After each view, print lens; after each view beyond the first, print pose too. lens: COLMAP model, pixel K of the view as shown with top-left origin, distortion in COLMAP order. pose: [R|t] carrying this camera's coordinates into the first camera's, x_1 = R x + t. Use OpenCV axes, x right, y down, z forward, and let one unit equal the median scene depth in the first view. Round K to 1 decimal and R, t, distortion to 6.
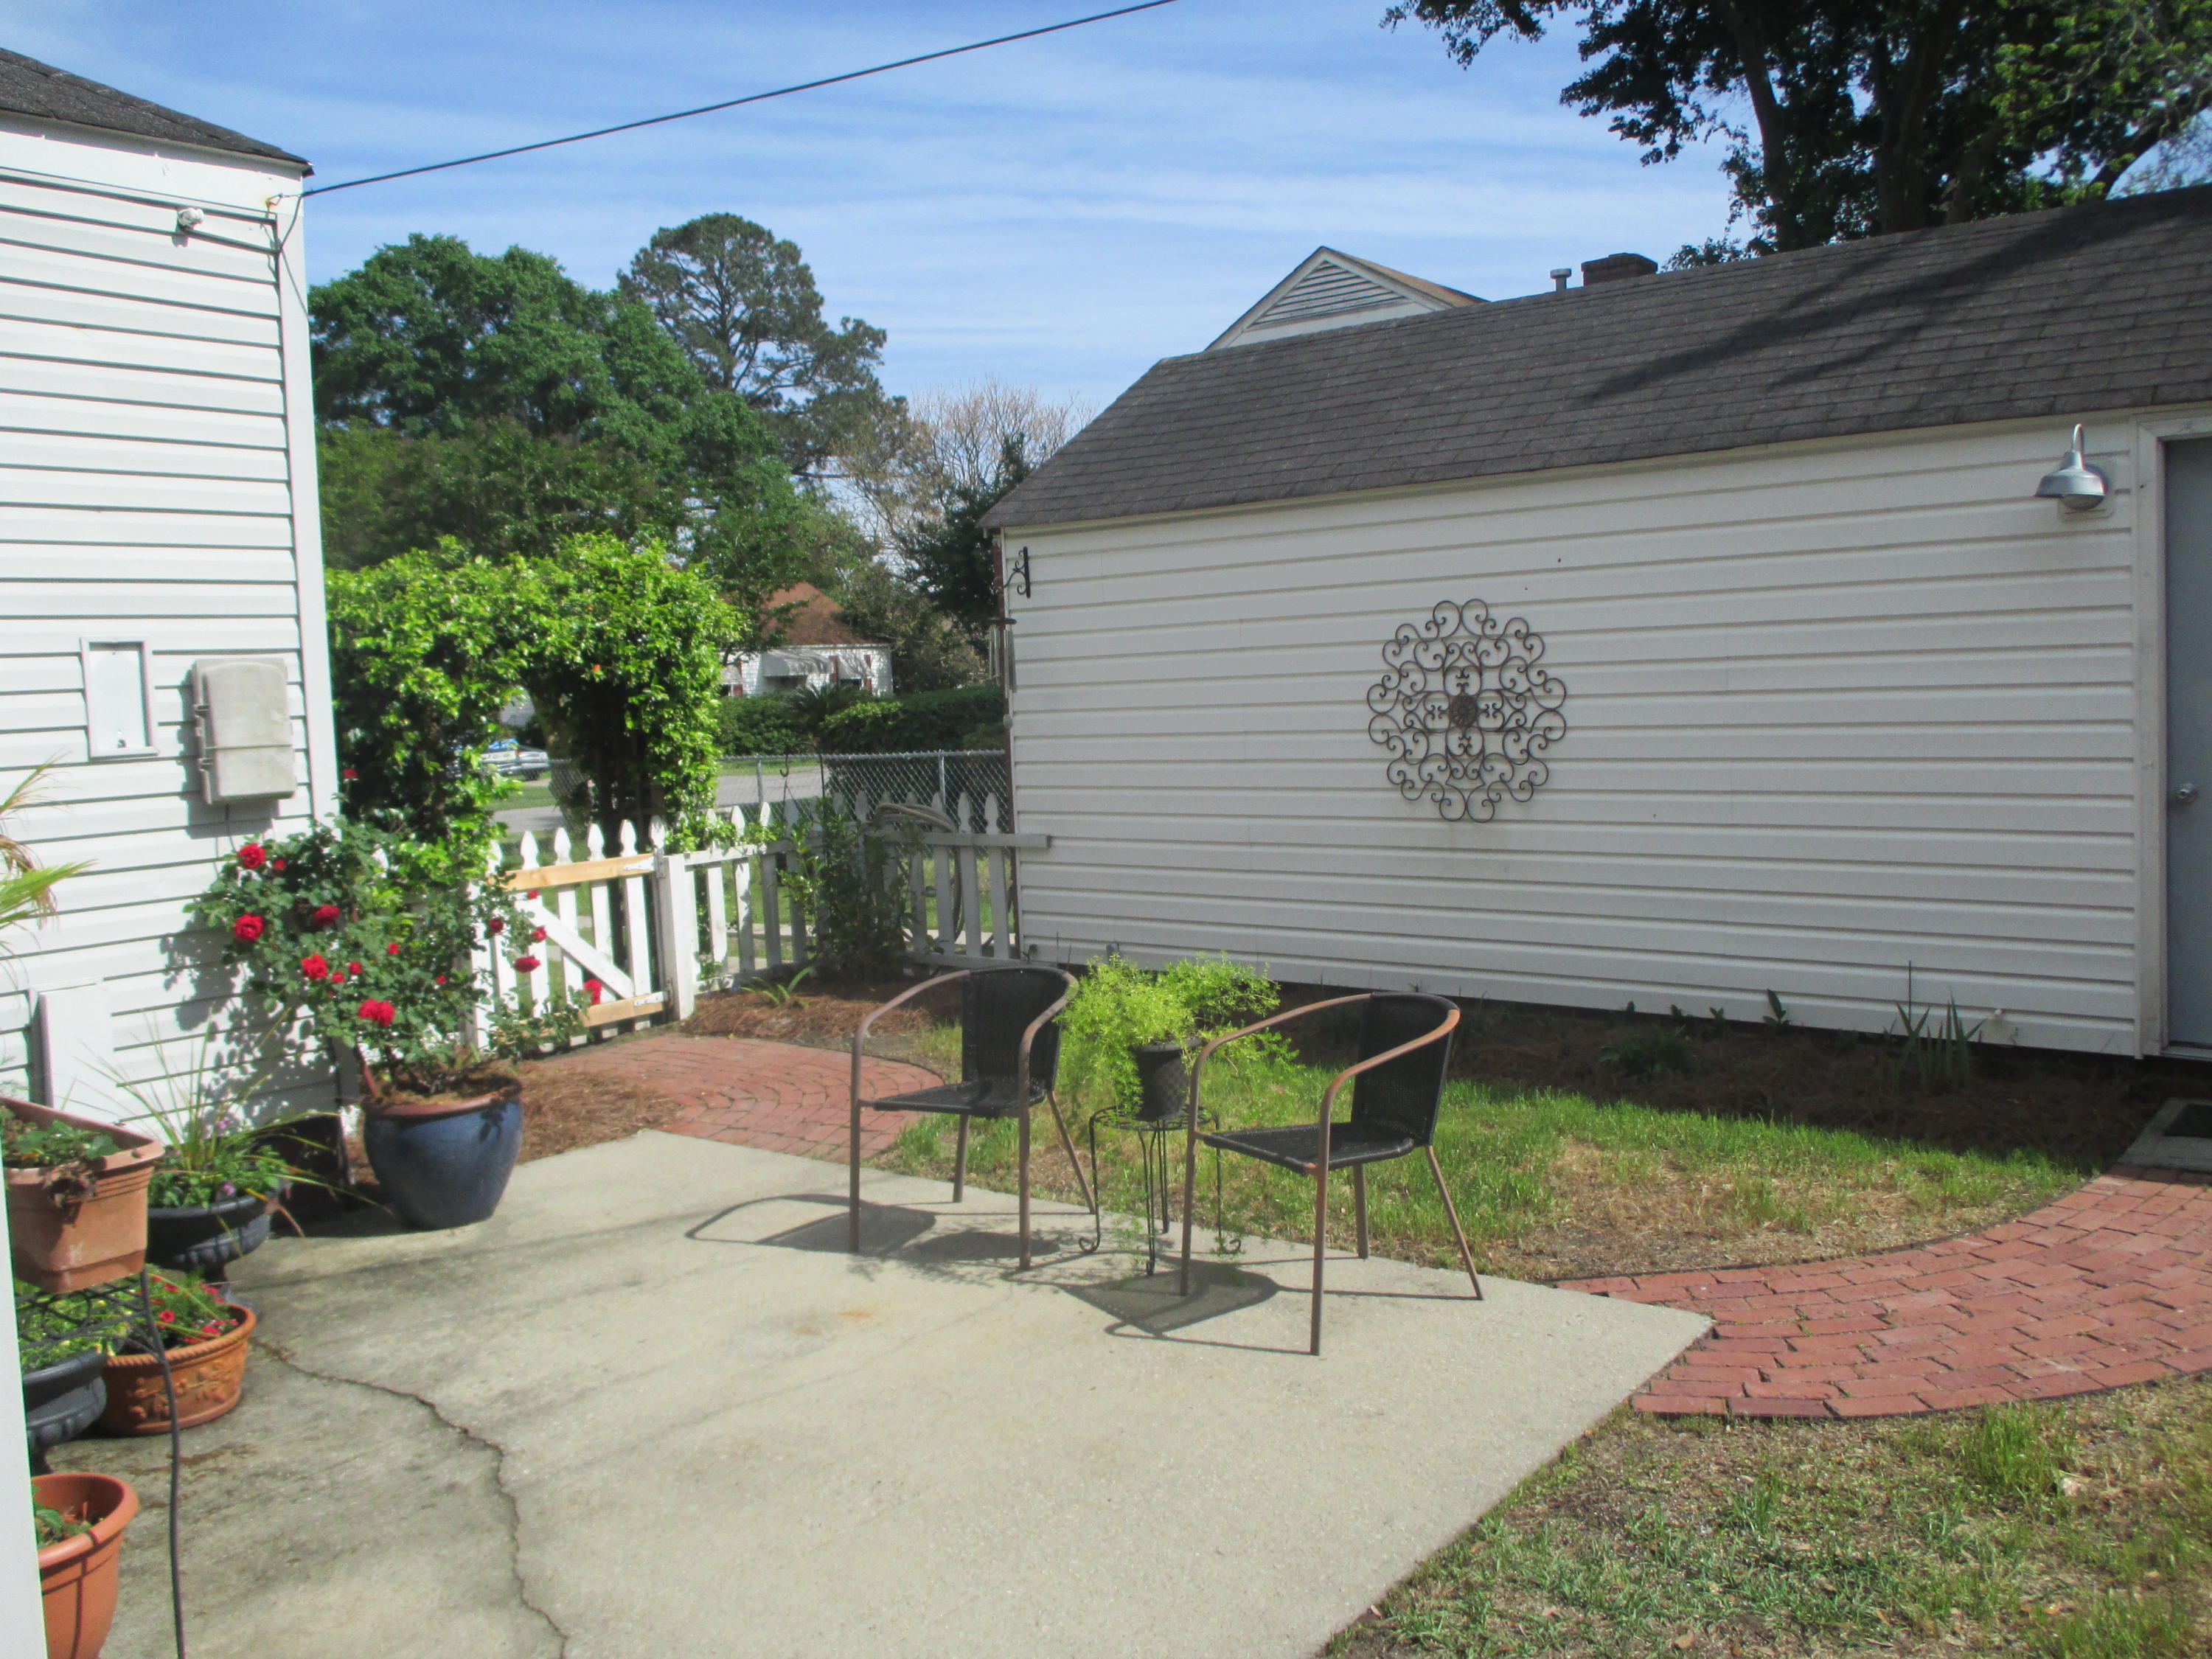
lens RADIAL K [[1883.9, 0, 1094.0], [0, 1883.9, 826.2], [0, 0, 1]] dist [0.008490, -0.046242]
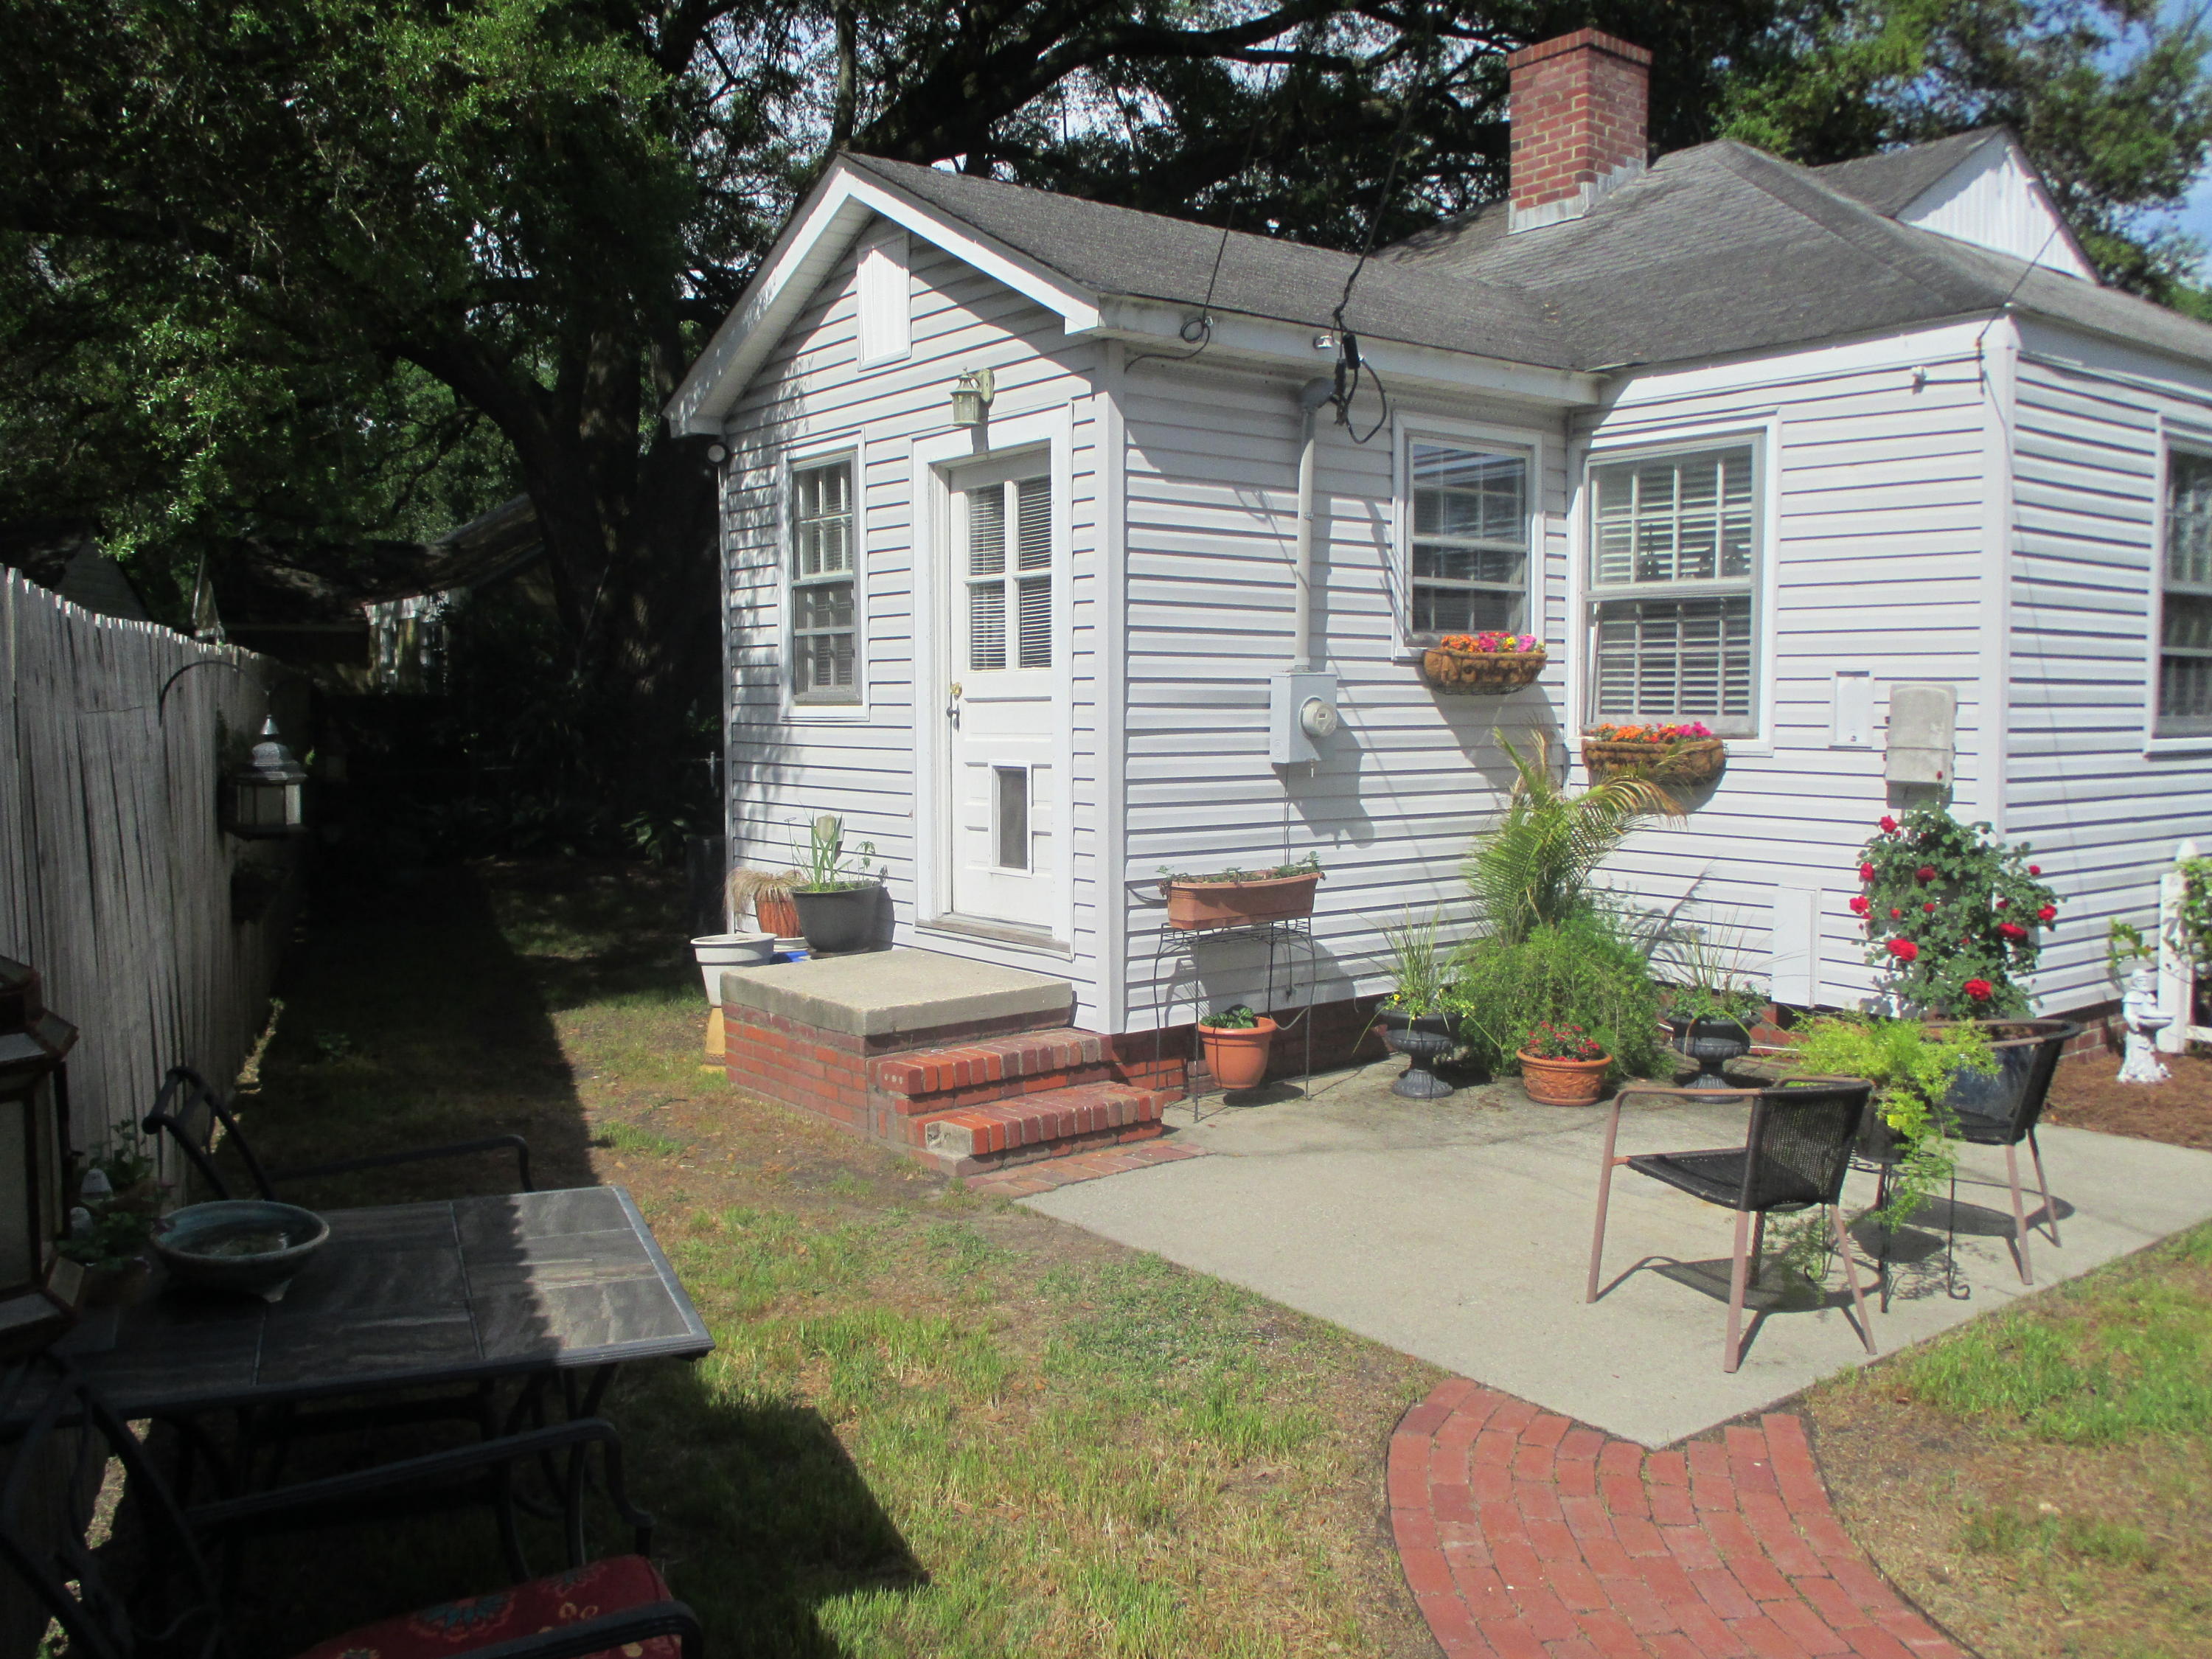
lens RADIAL K [[1883.9, 0, 1094.0], [0, 1883.9, 826.2], [0, 0, 1]] dist [0.008490, -0.046242]
pose [[-0.269753, 0.105177, -0.957168, 1.189006], [-0.069799, 0.989266, 0.128375, -0.136199], [0.960396, 0.101439, -0.259517, 0.882990]]
